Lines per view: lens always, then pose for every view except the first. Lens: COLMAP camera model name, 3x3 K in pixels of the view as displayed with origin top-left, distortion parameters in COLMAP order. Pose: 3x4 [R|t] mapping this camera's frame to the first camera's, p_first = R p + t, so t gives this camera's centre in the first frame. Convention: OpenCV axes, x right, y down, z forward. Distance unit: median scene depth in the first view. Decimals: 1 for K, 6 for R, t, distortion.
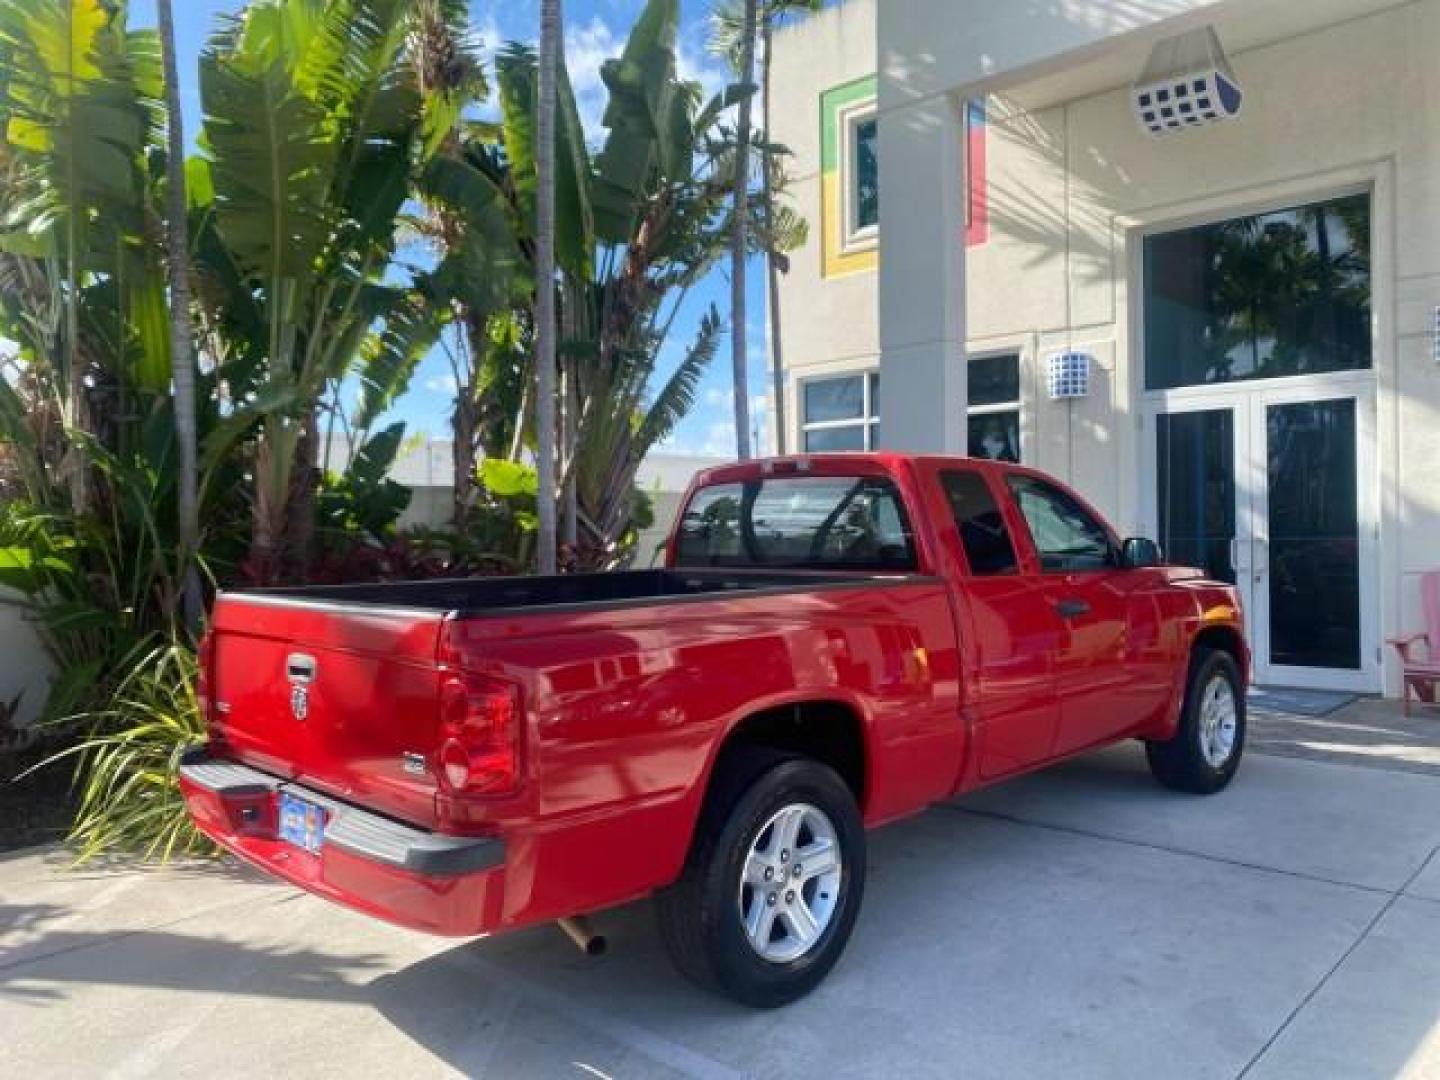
lens RADIAL K [[1114.6, 0, 725.1], [0, 1114.6, 537.1], [0, 0, 1]] dist [0.027641, -0.030457]
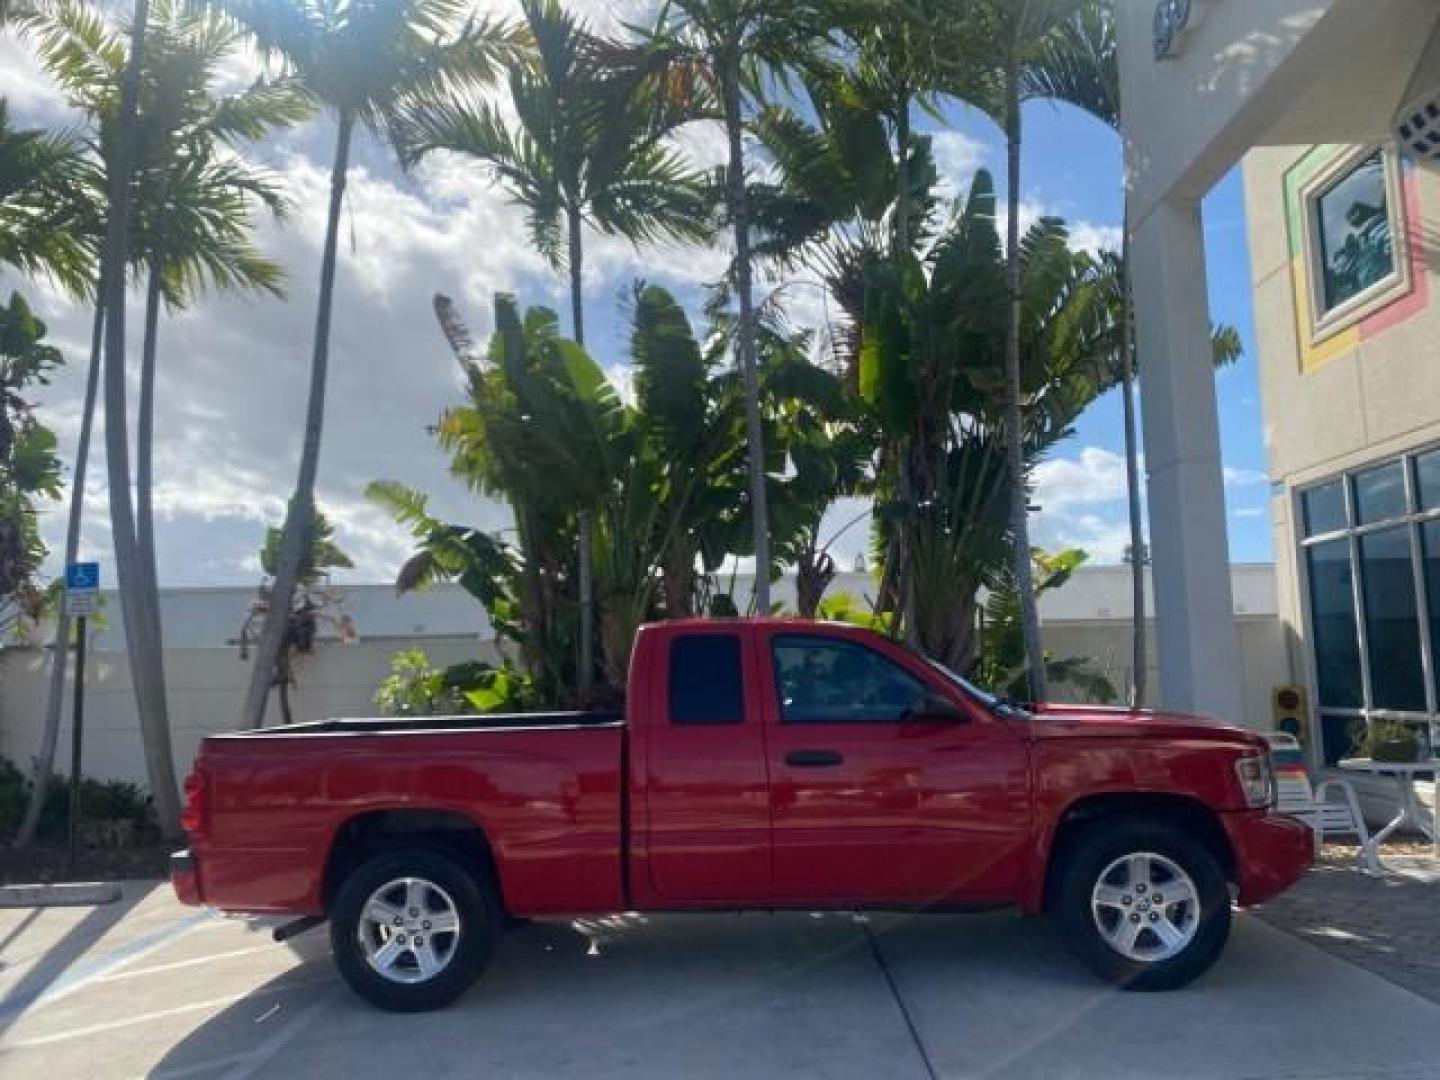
lens RADIAL K [[1114.6, 0, 715.1], [0, 1114.6, 536.5], [0, 0, 1]] dist [0.027641, -0.030457]
pose [[0.666401, -0.090001, -0.740142, 0.546121], [0.011662, 0.993824, -0.110349, -0.016513], [0.745503, 0.064905, 0.663335, 0.102296]]
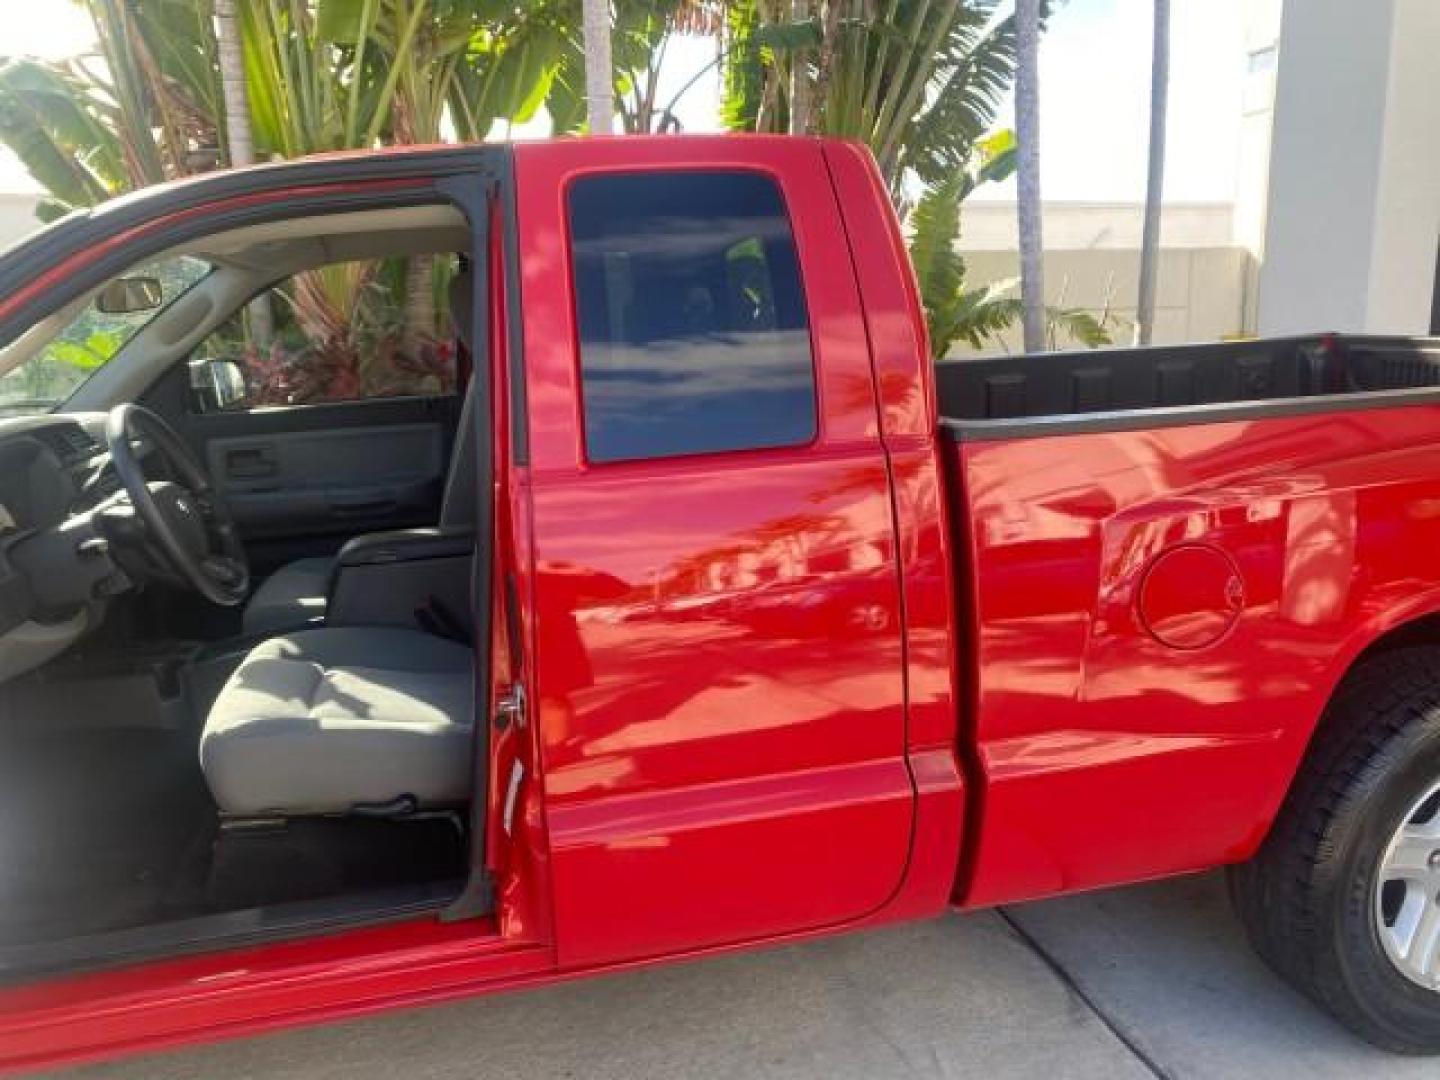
lens RADIAL K [[1114.6, 0, 722.2], [0, 1114.6, 530.0], [0, 0, 1]] dist [0.027641, -0.030457]
pose [[0.845889, 0.097580, -0.524356, 0.203680], [0.007456, 0.980862, 0.194562, -0.007274], [0.533306, -0.168488, 0.828973, 0.338746]]
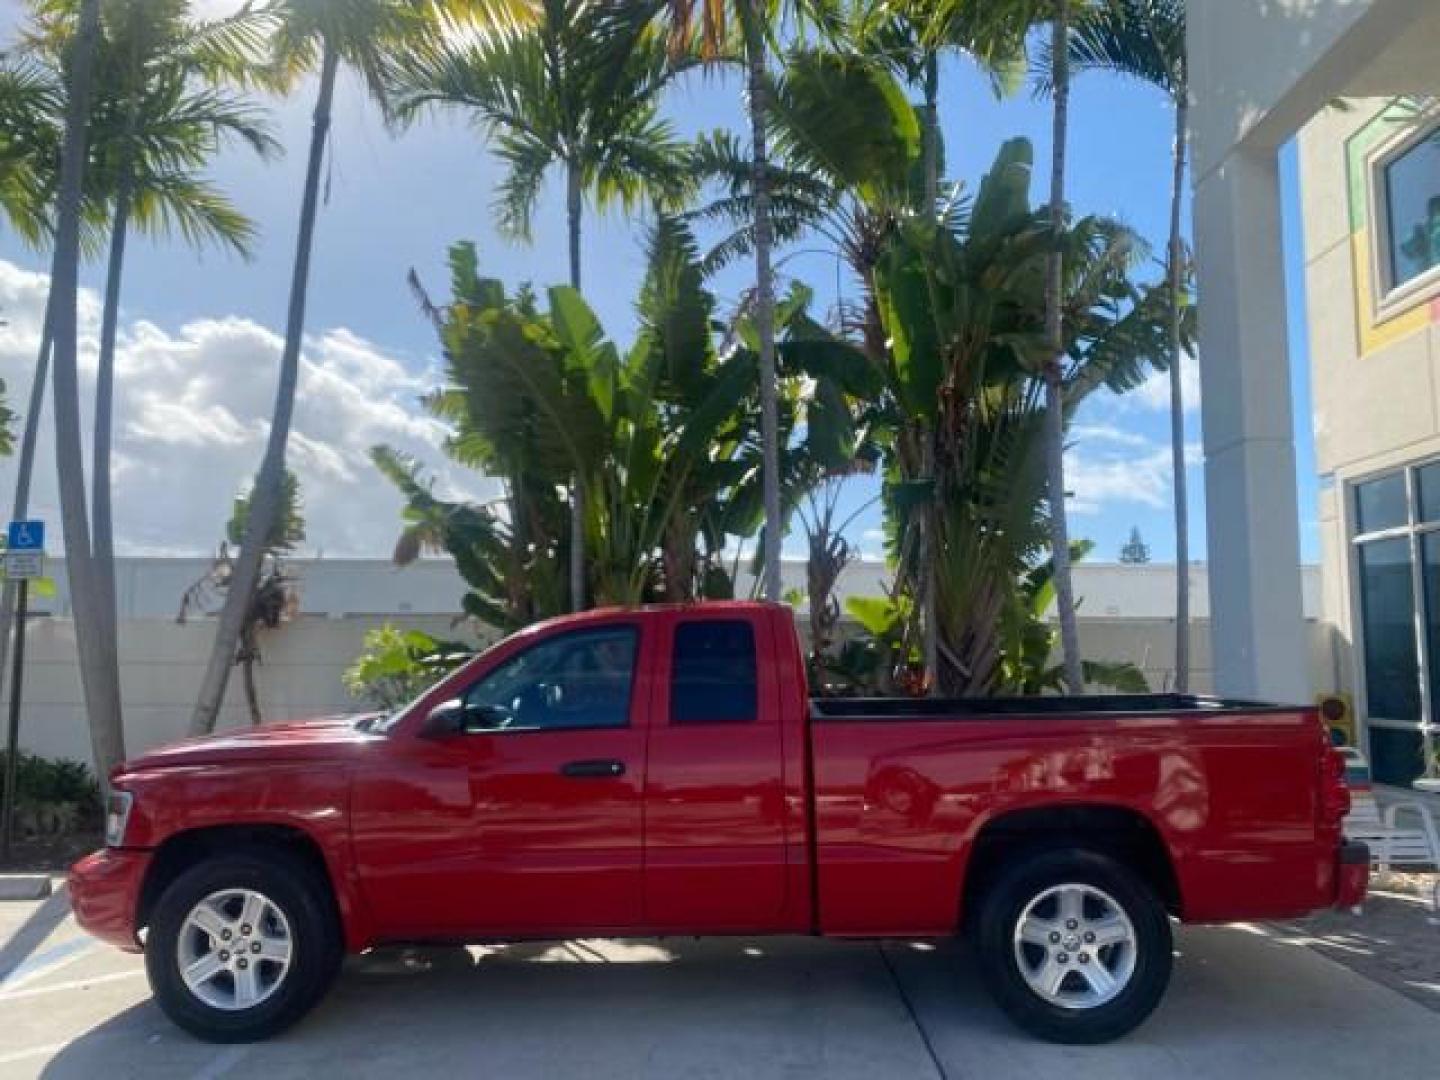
lens RADIAL K [[1114.6, 0, 707.2], [0, 1114.6, 530.8], [0, 0, 1]] dist [0.027641, -0.030457]
pose [[0.667062, -0.066924, -0.741990, 0.475453], [-0.017640, 0.994259, -0.105537, -0.015988], [0.744794, 0.083489, 0.662052, 0.154332]]
